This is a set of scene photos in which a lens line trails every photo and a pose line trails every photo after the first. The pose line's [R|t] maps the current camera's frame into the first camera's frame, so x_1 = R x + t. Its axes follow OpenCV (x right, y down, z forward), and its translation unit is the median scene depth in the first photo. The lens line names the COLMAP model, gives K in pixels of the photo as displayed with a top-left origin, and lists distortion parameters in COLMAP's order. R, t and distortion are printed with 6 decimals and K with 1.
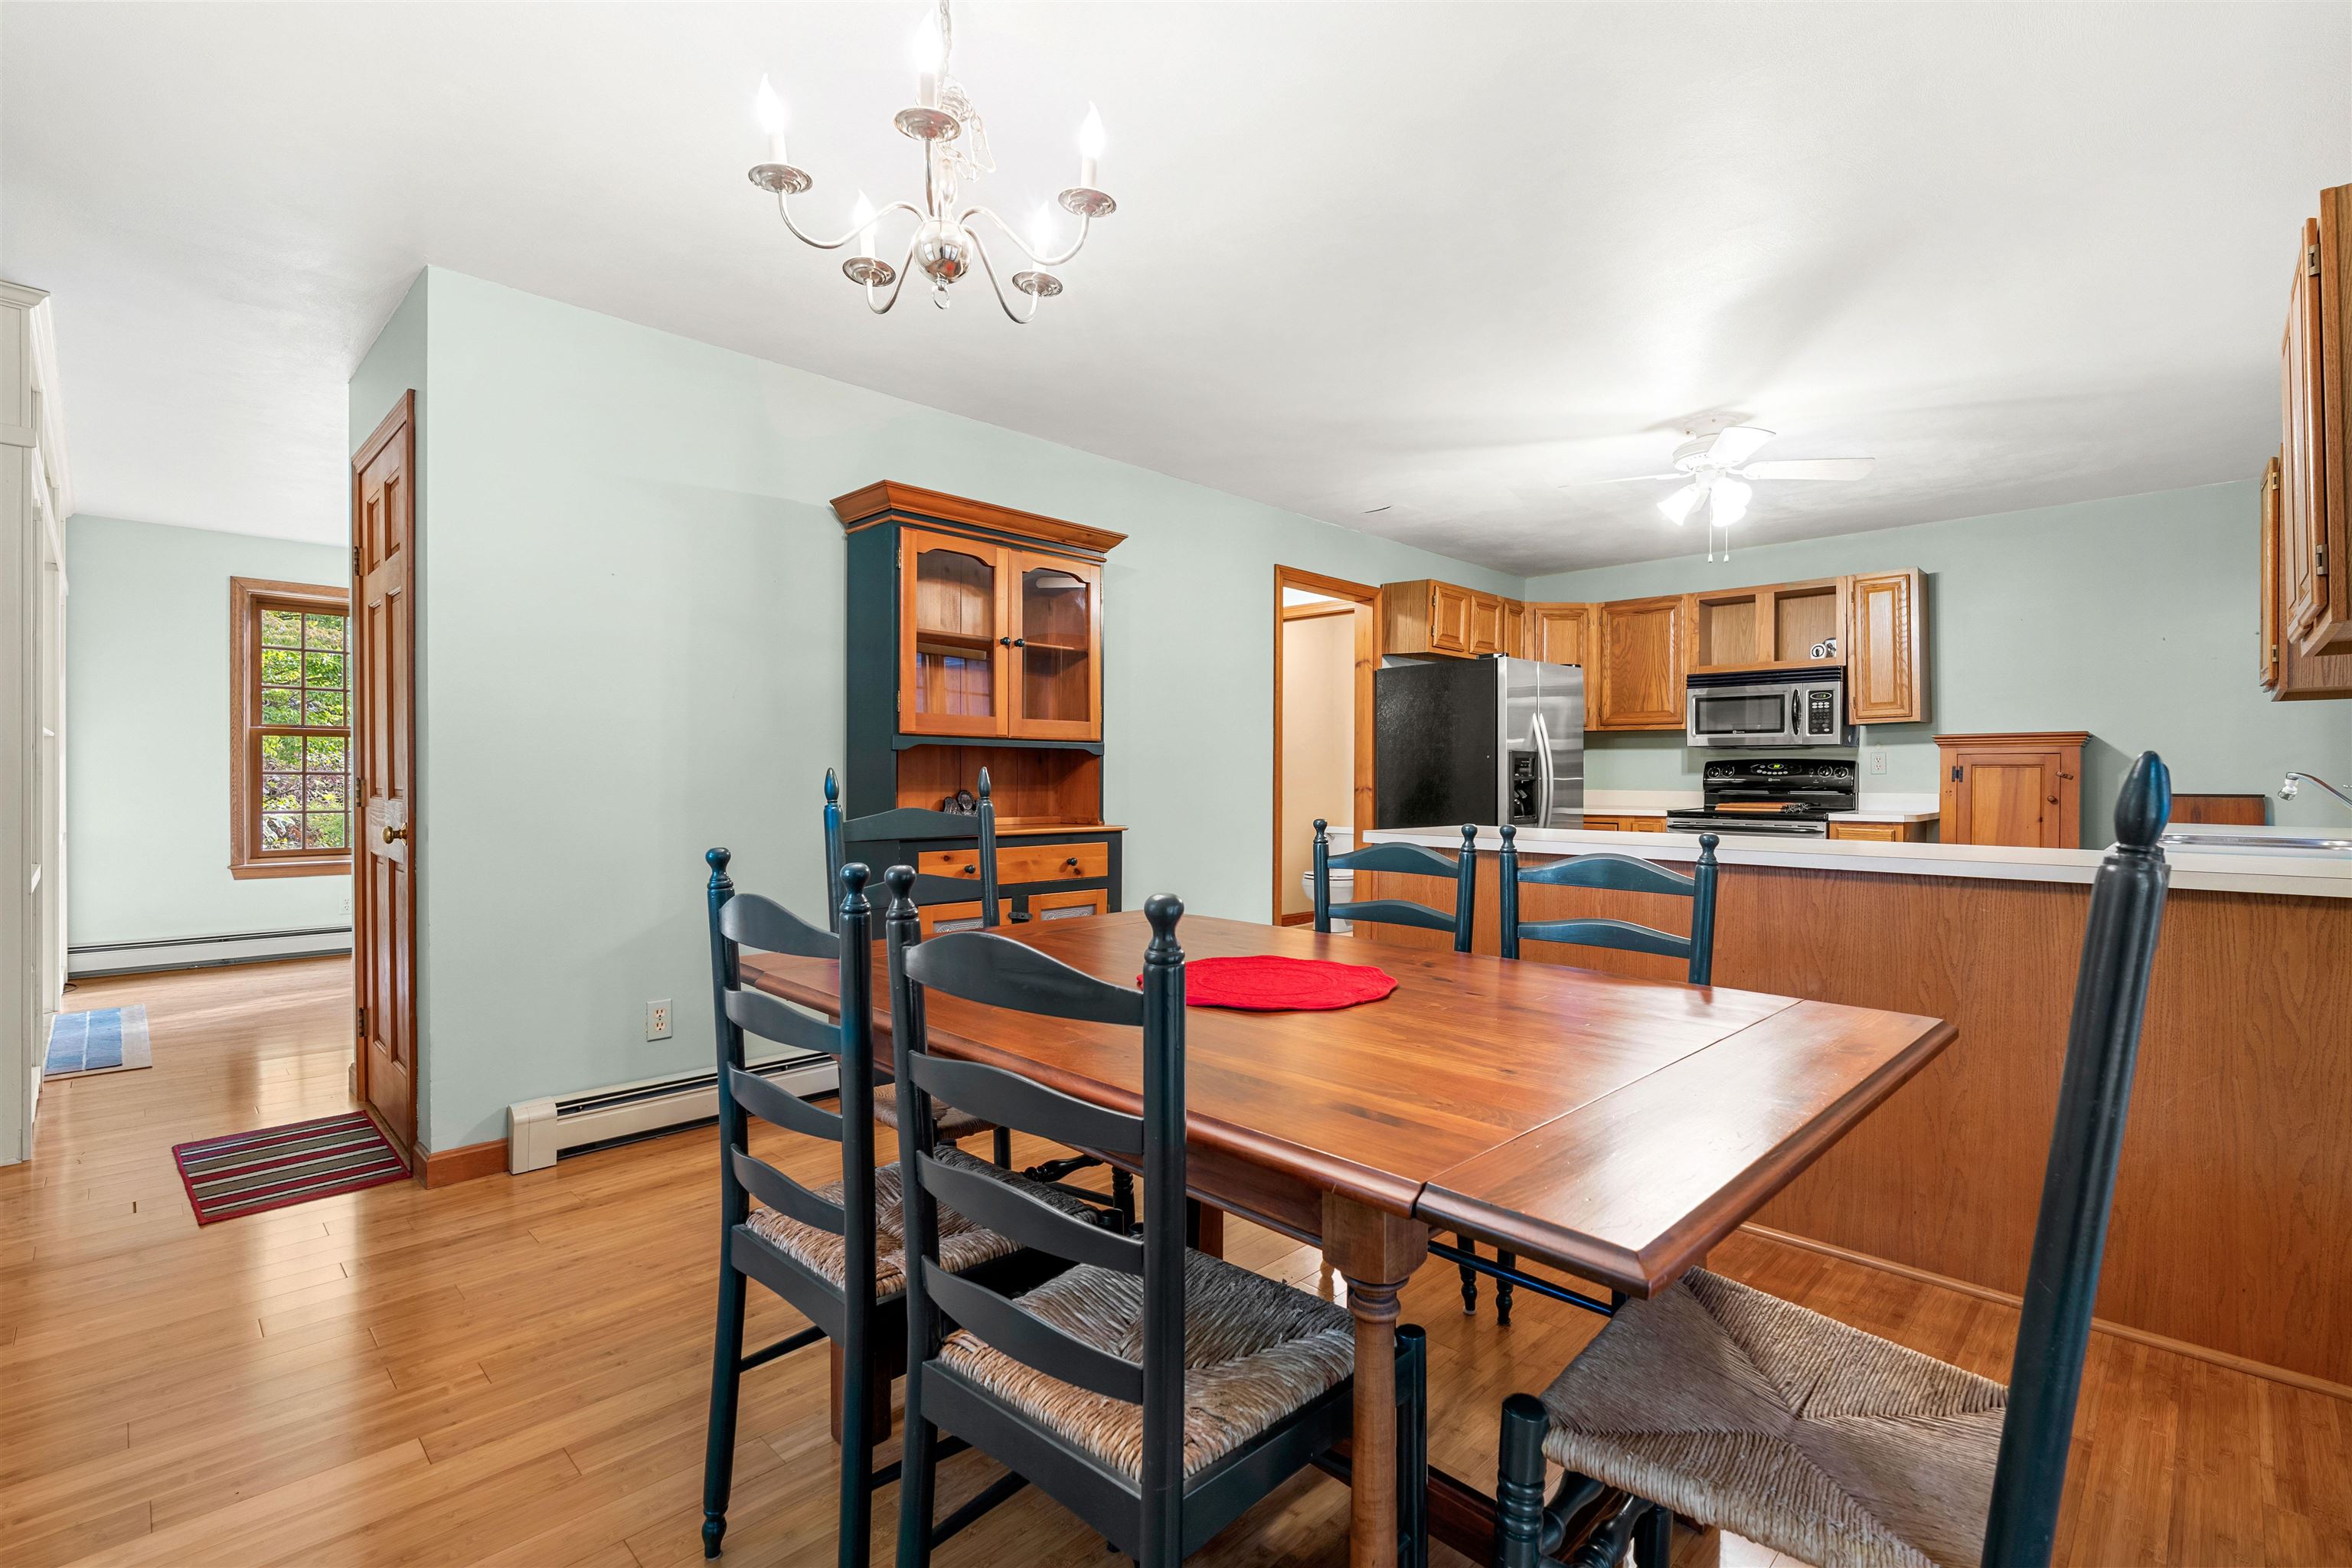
lens RADIAL K [[1060.3, 0, 1187.1], [0, 1060.3, 780.6], [0, 0, 1]] dist [-0.008374, 0.002982]
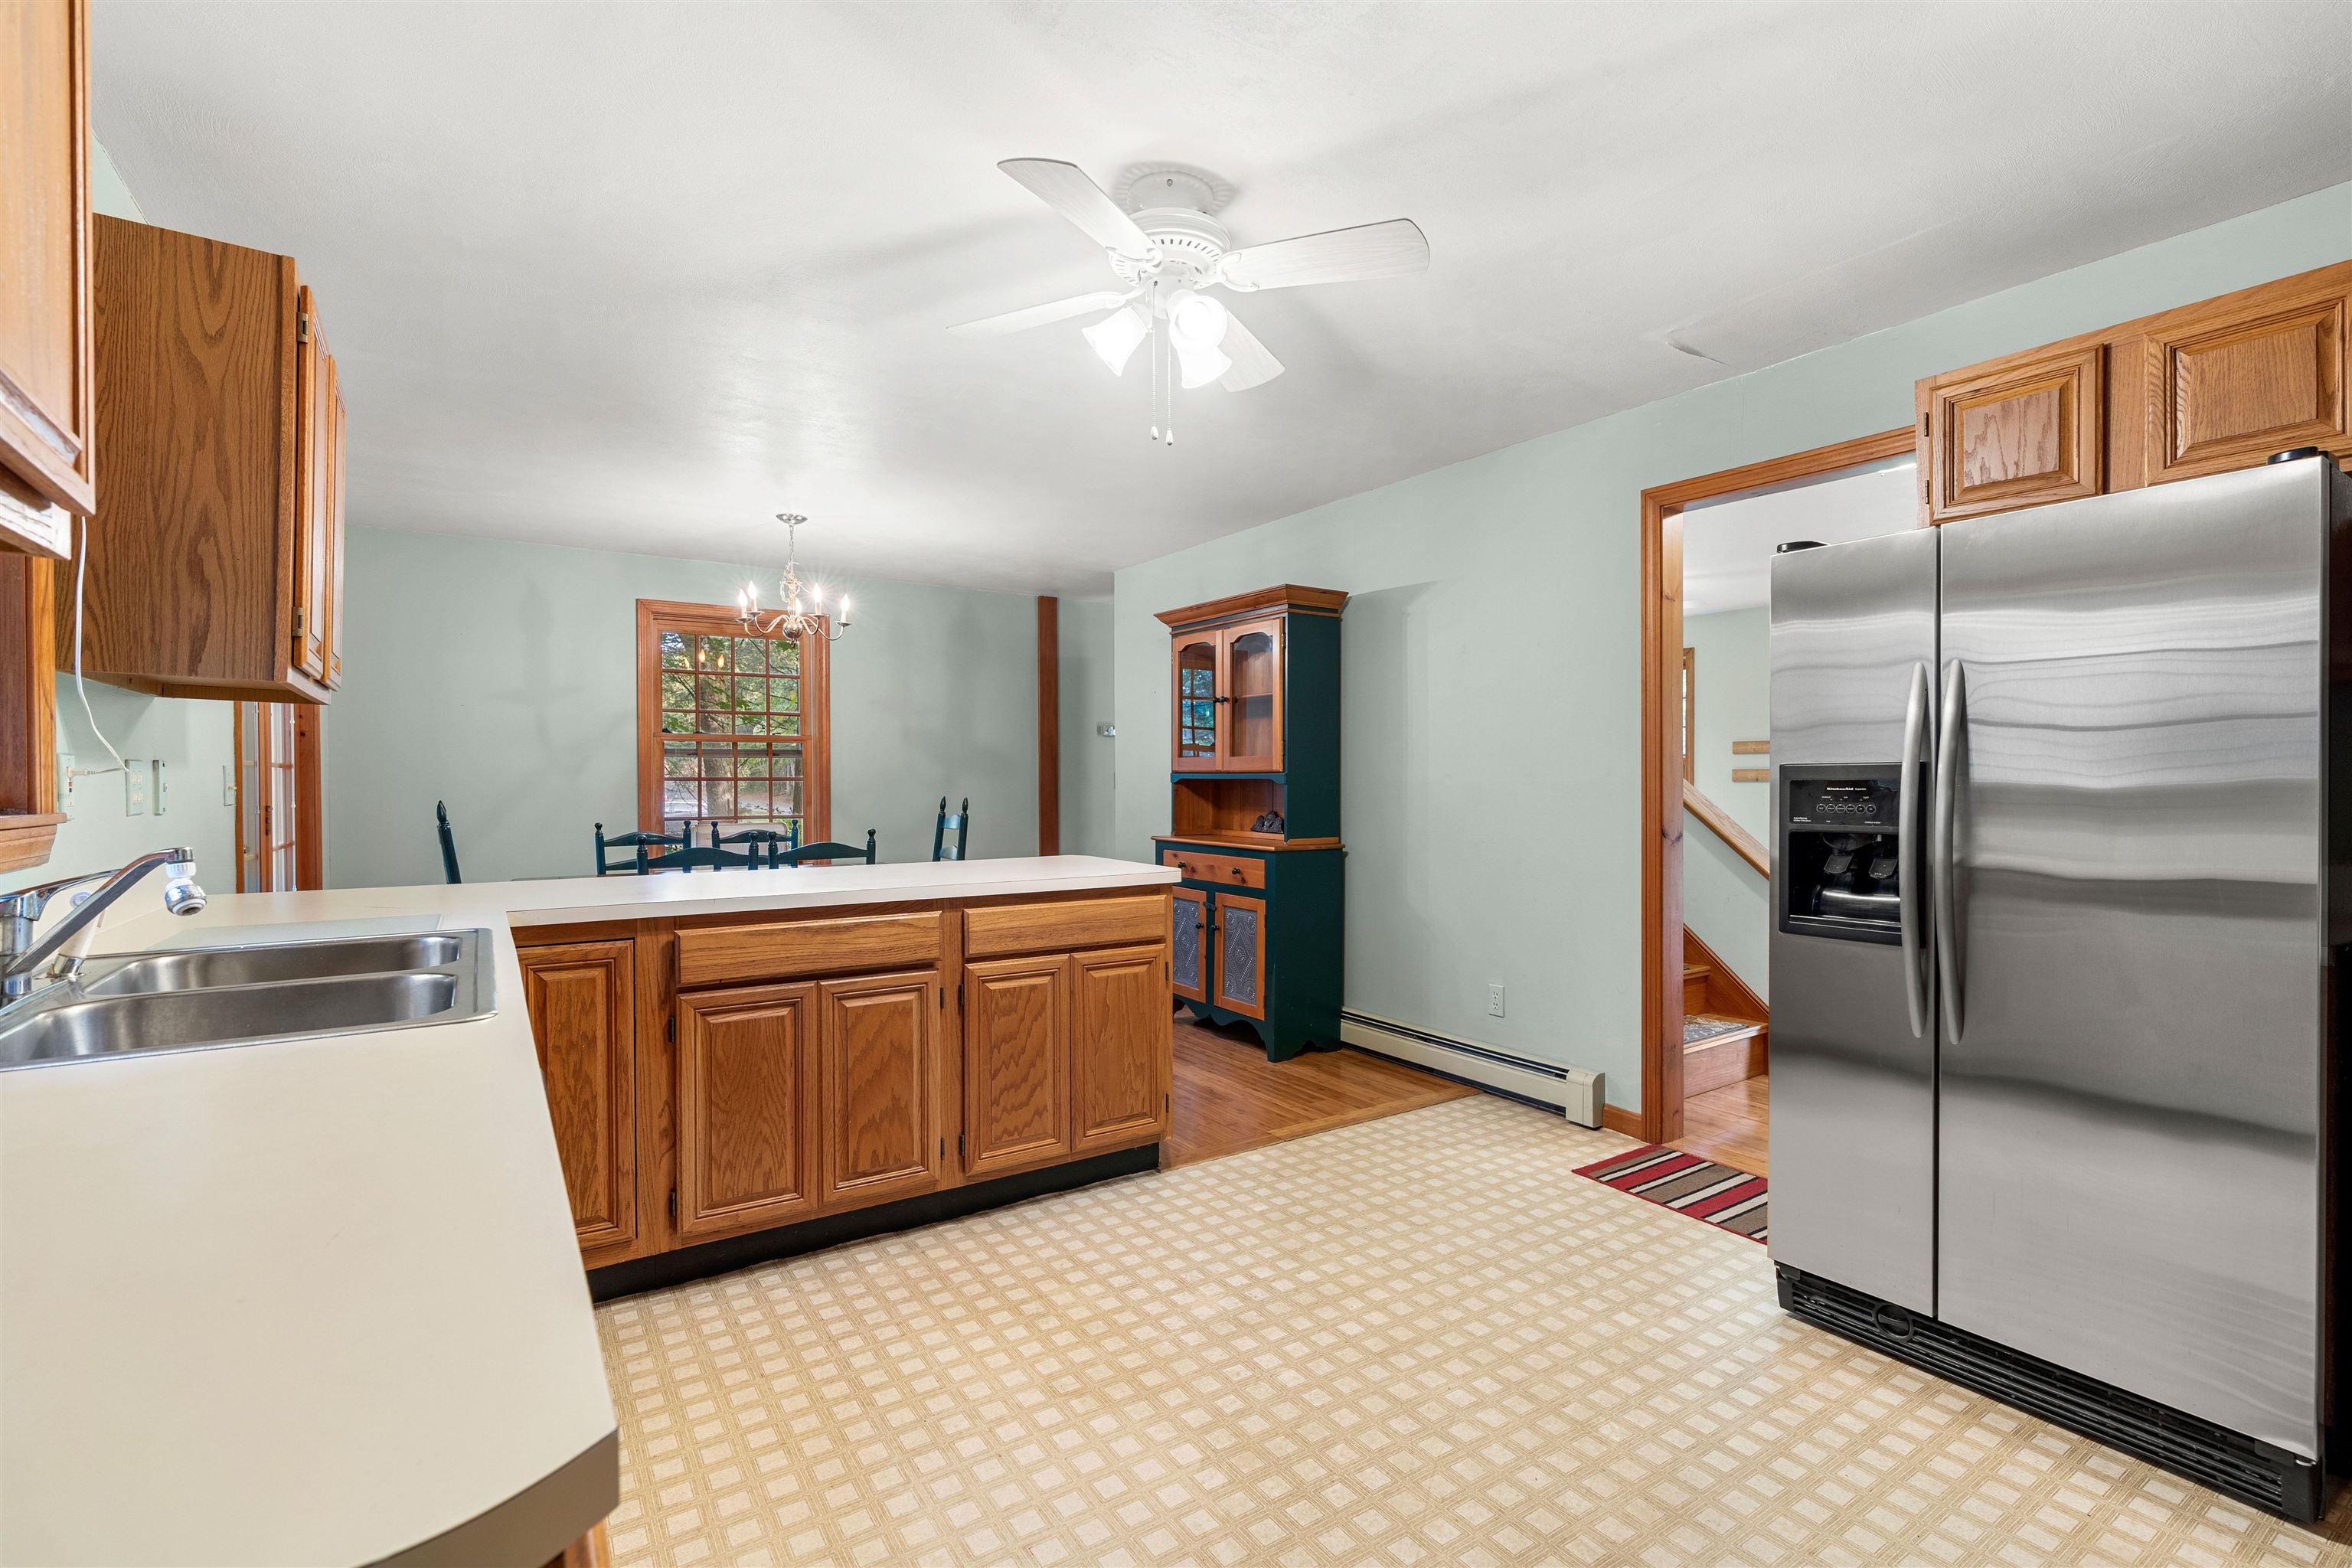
lens RADIAL K [[1060.3, 0, 1193.9], [0, 1060.3, 783.7], [0, 0, 1]] dist [-0.008374, 0.002982]
pose [[-0.187717, 0.001289, -0.982222, 0.761302], [-0.006537, 0.999975, 0.002562, -0.019028], [0.982201, 0.006902, -0.187704, 0.812231]]
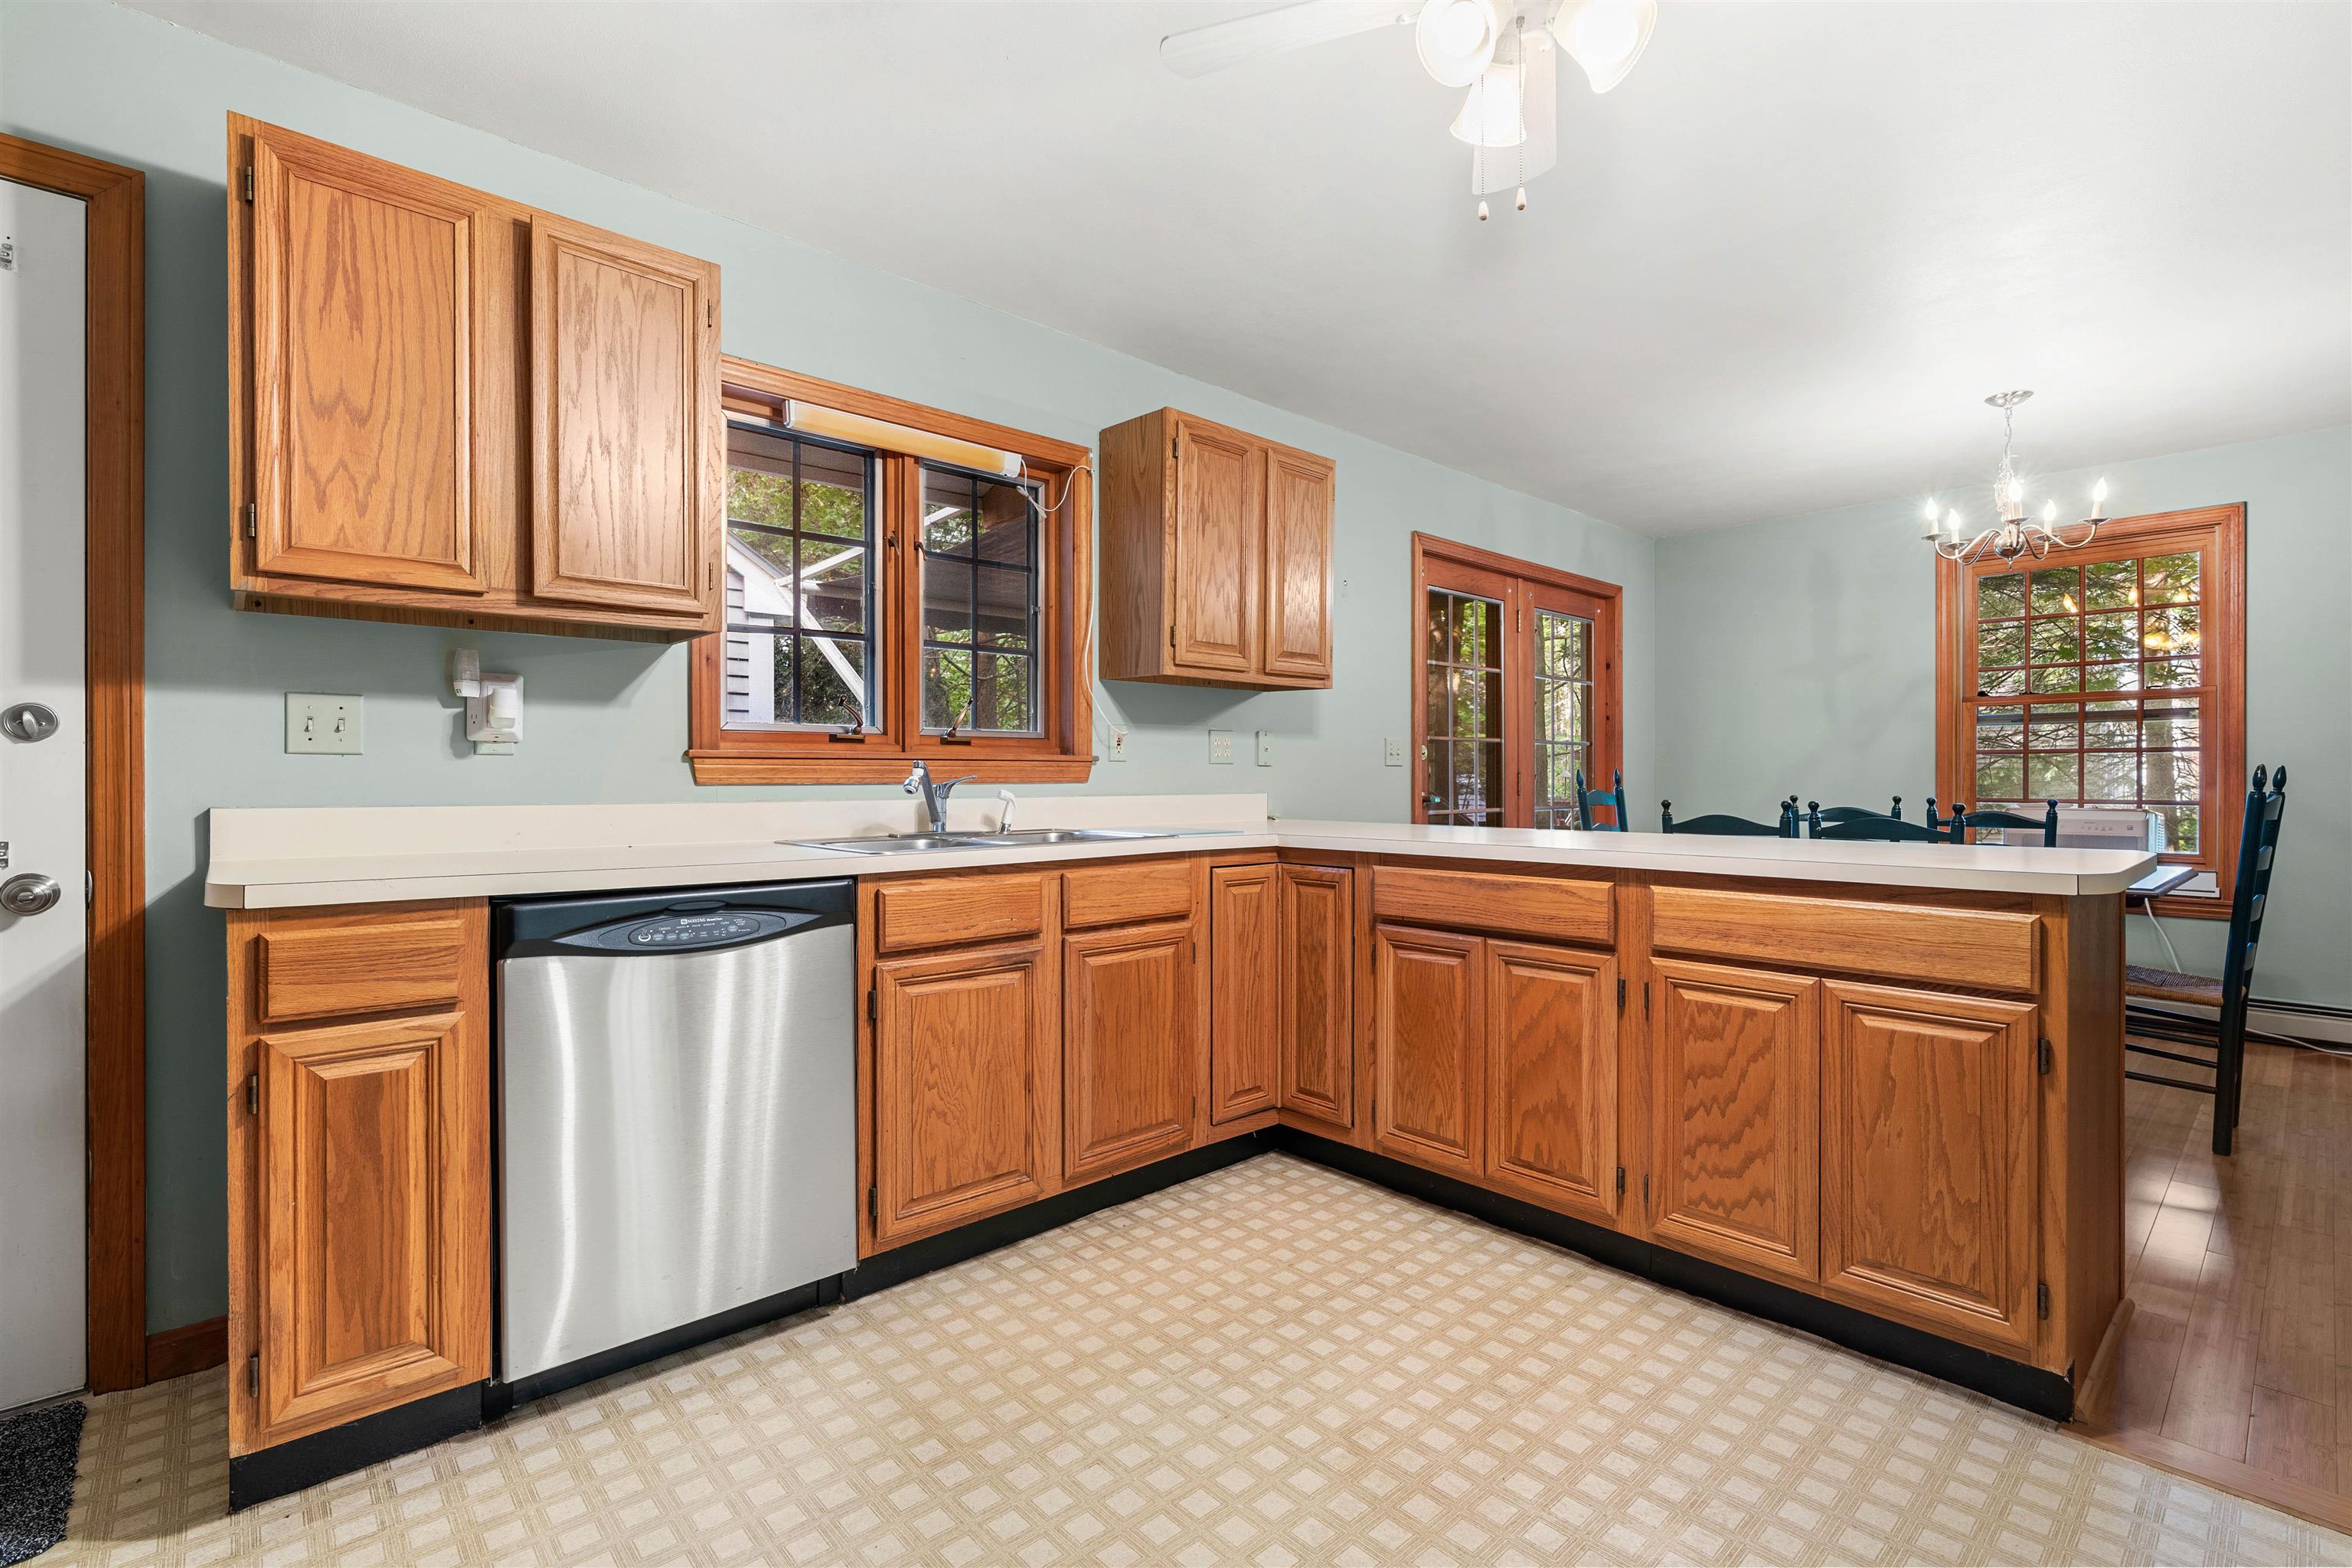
lens RADIAL K [[1060.3, 0, 1174.9], [0, 1060.3, 782.2], [0, 0, 1]] dist [-0.008374, 0.002982]
pose [[-0.998757, -0.003139, 0.049754, 0.436195], [-0.002683, 0.999954, 0.009233, 0.001845], [-0.049781, 0.009088, -0.998719, 1.012355]]
